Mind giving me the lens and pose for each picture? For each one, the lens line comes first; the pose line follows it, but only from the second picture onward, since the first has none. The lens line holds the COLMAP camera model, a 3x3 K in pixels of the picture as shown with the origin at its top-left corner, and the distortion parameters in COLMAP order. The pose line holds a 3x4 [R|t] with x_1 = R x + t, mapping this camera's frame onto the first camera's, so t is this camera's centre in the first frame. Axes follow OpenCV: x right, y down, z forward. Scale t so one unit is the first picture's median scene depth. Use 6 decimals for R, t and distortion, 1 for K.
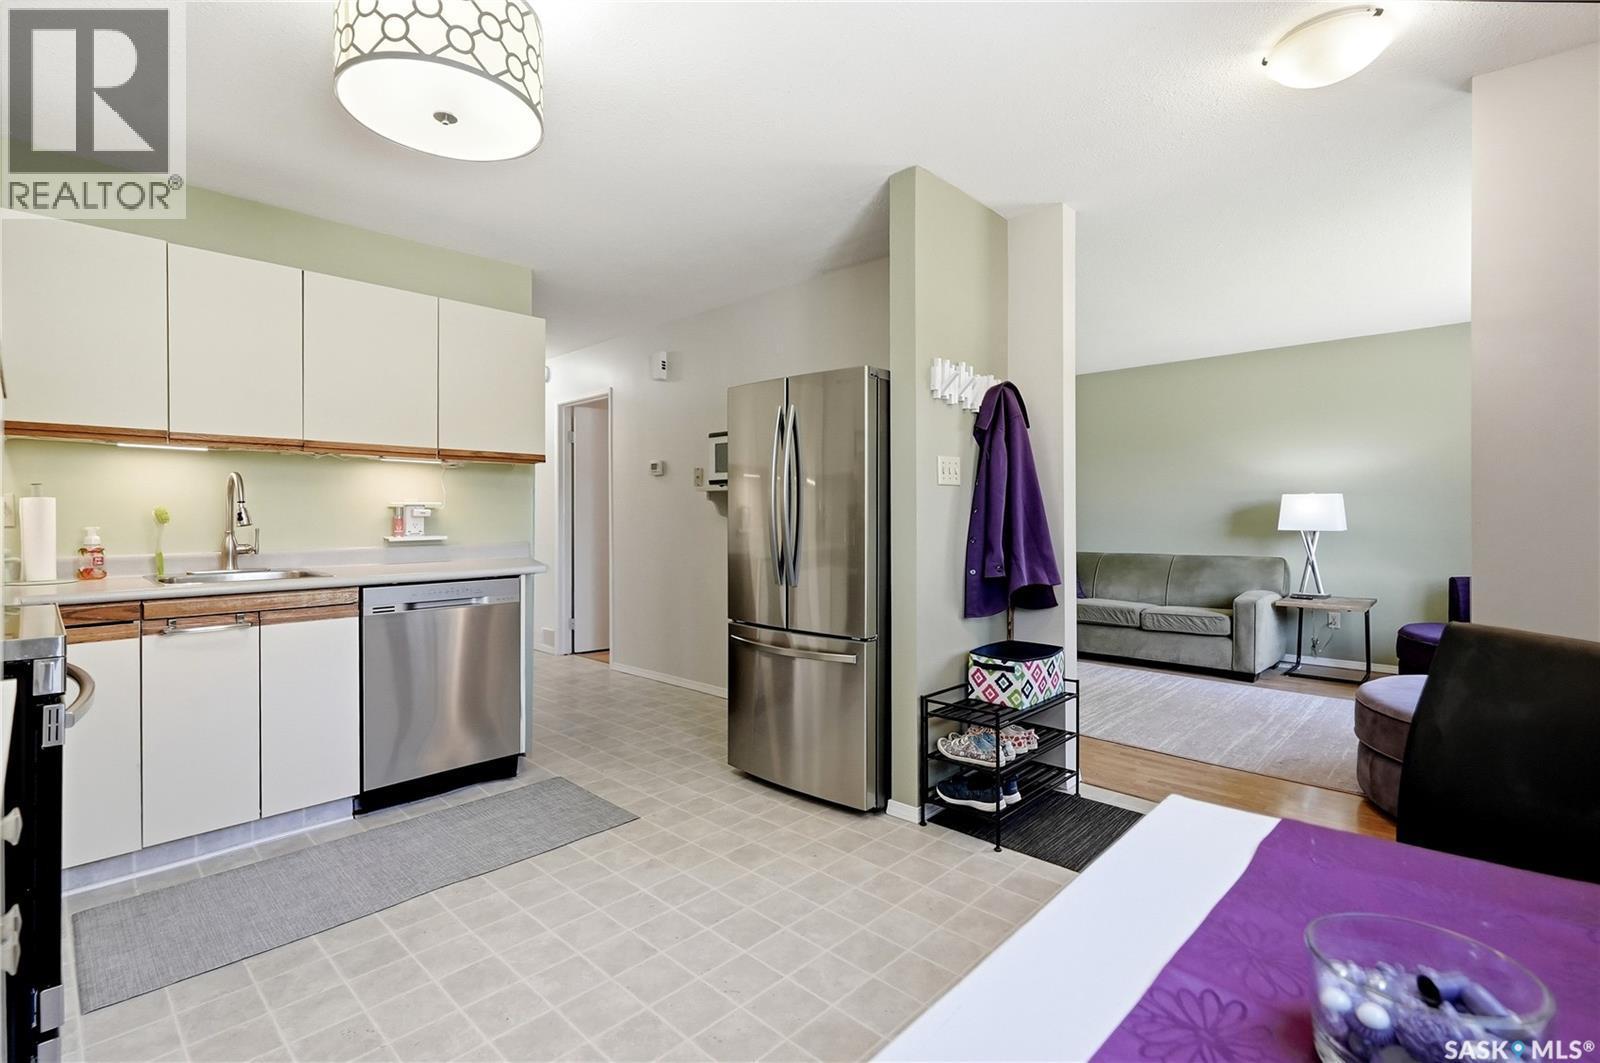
lens RADIAL K [[735.4, 0, 789.5], [0, 735.4, 510.0], [0, 0, 1]] dist [-0.004112, -0.000504]
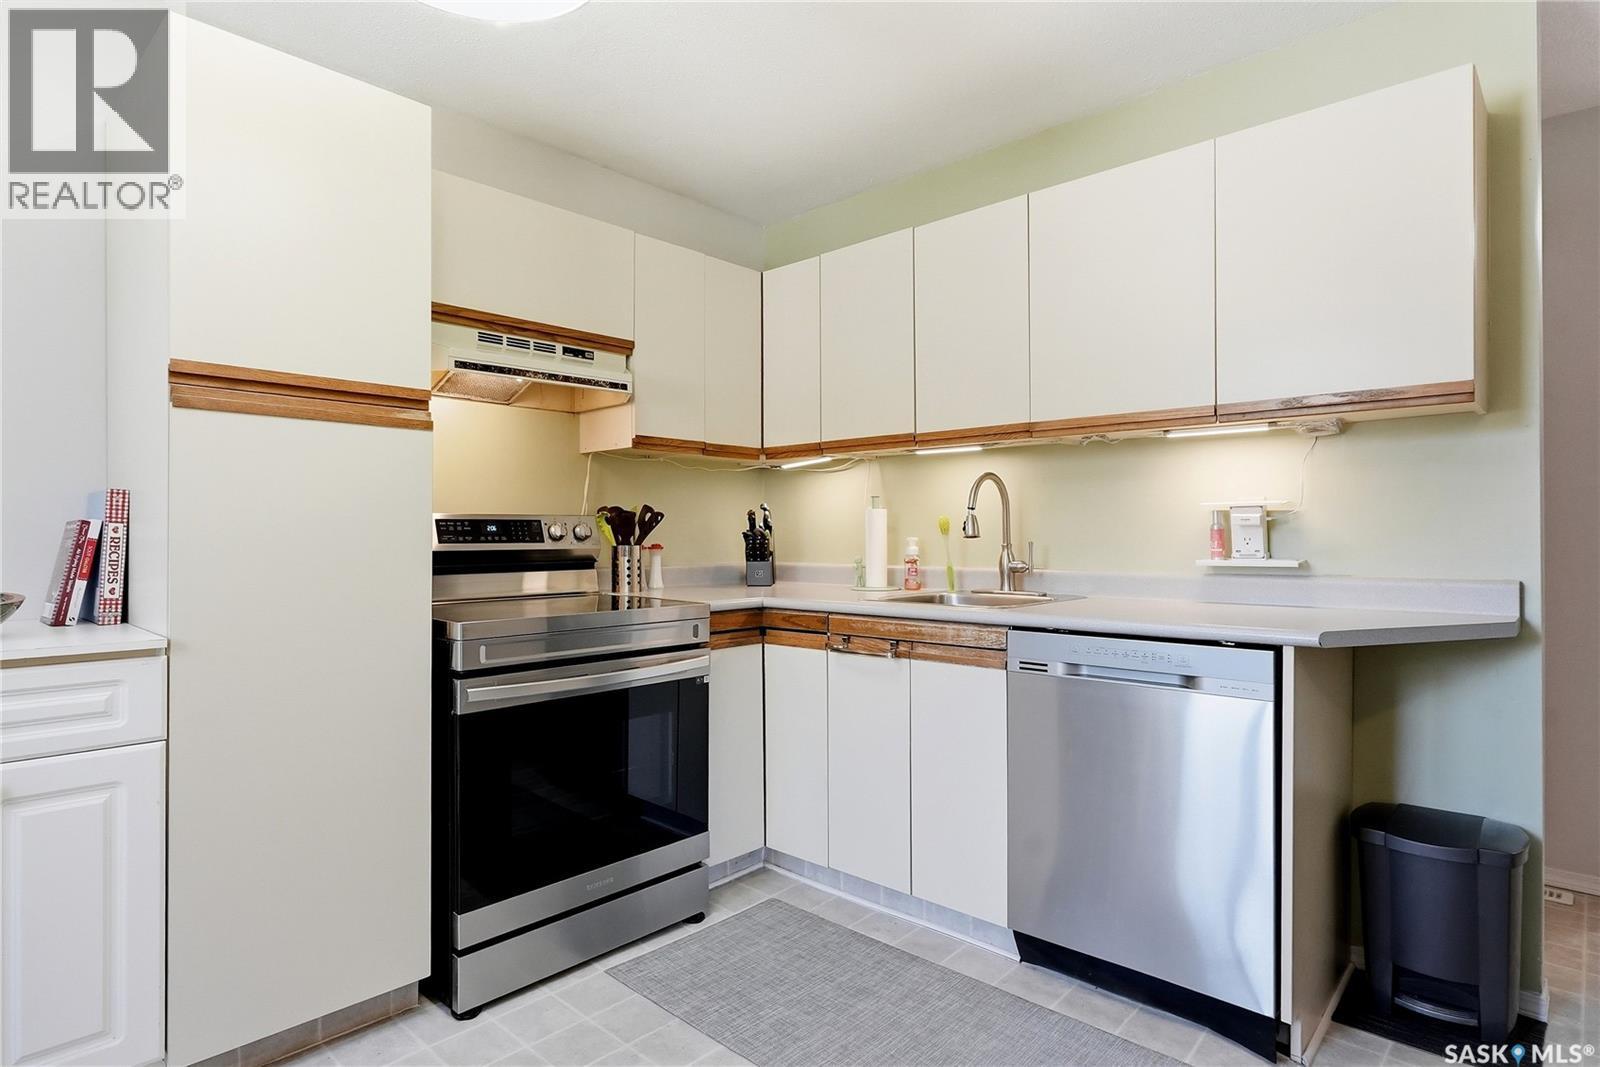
lens RADIAL K [[853.2, 0, 797.6], [0, 853.2, 535.0], [0, 0, 1]] dist [-0.005538, 0.001392]
pose [[0.014959, 0.000327, -0.999888, 0.213300], [0.008310, 0.999965, 0.000451, 0.017070], [0.999854, -0.008316, 0.014956, 0.813202]]
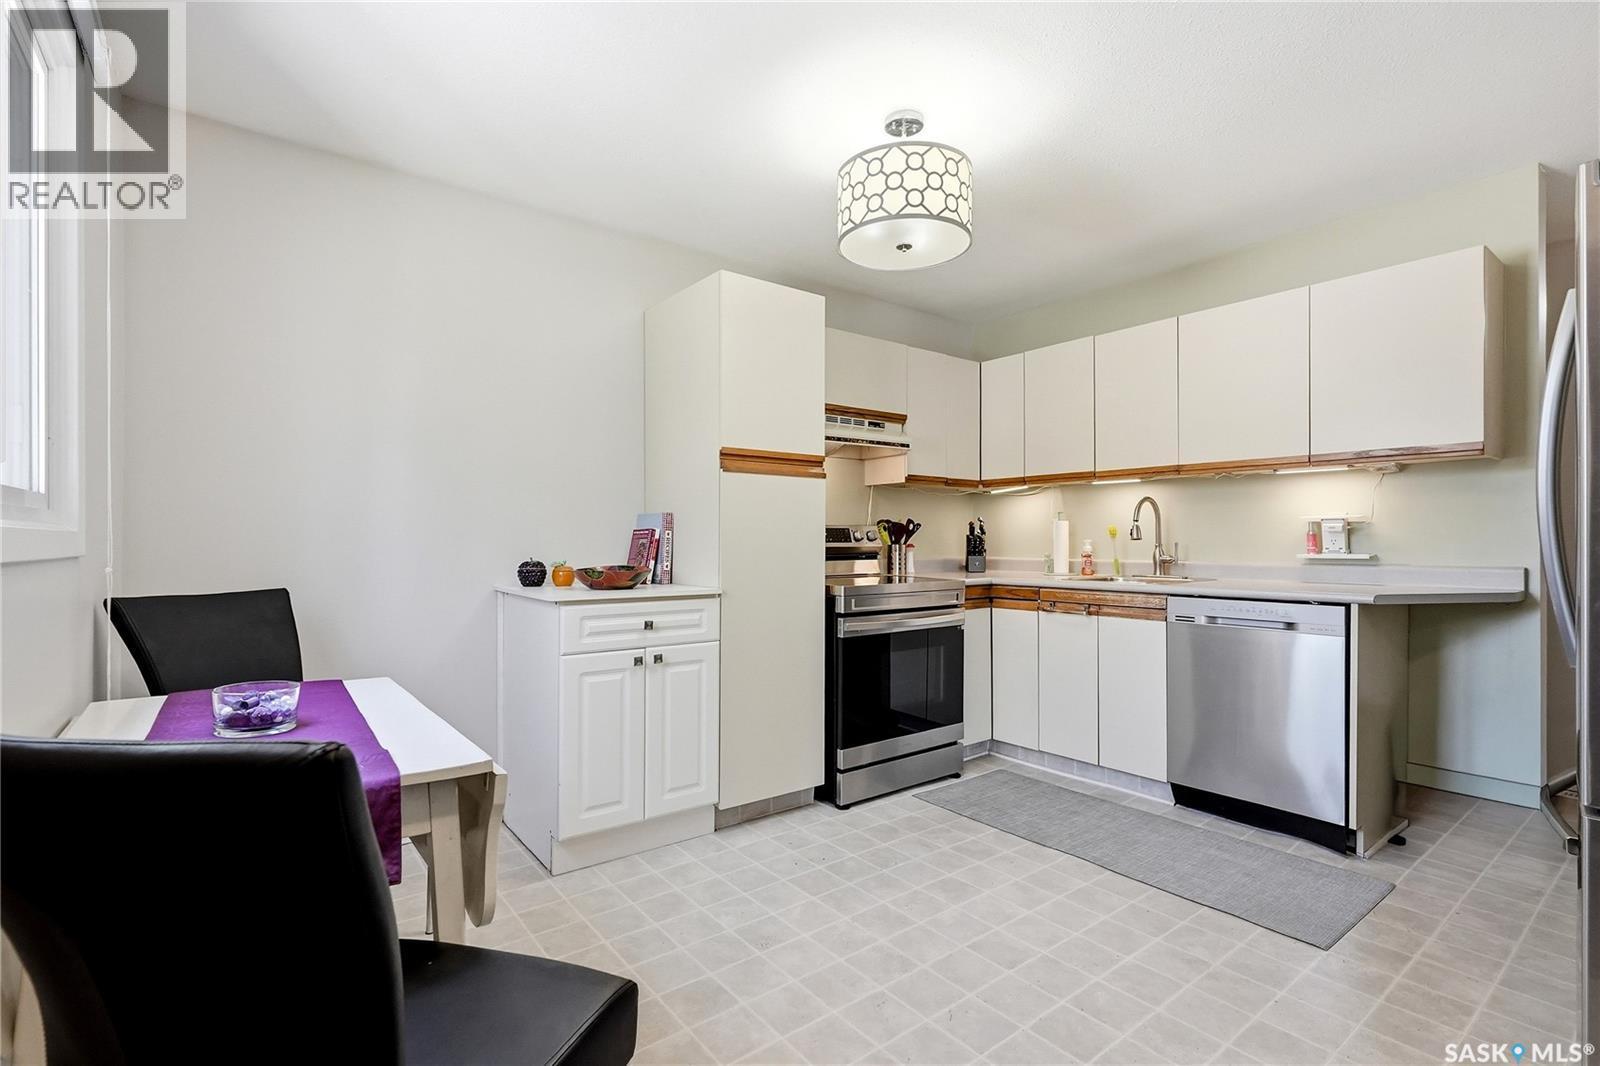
lens RADIAL K [[735.4, 0, 797.5], [0, 735.4, 541.6], [0, 0, 1]] dist [-0.004112, -0.000504]
pose [[-0.152383, 0.001649, -0.988320, 0.603247], [0.006632, 0.999978, 0.000646, 0.020906], [0.988299, -0.006456, -0.152391, 0.636698]]
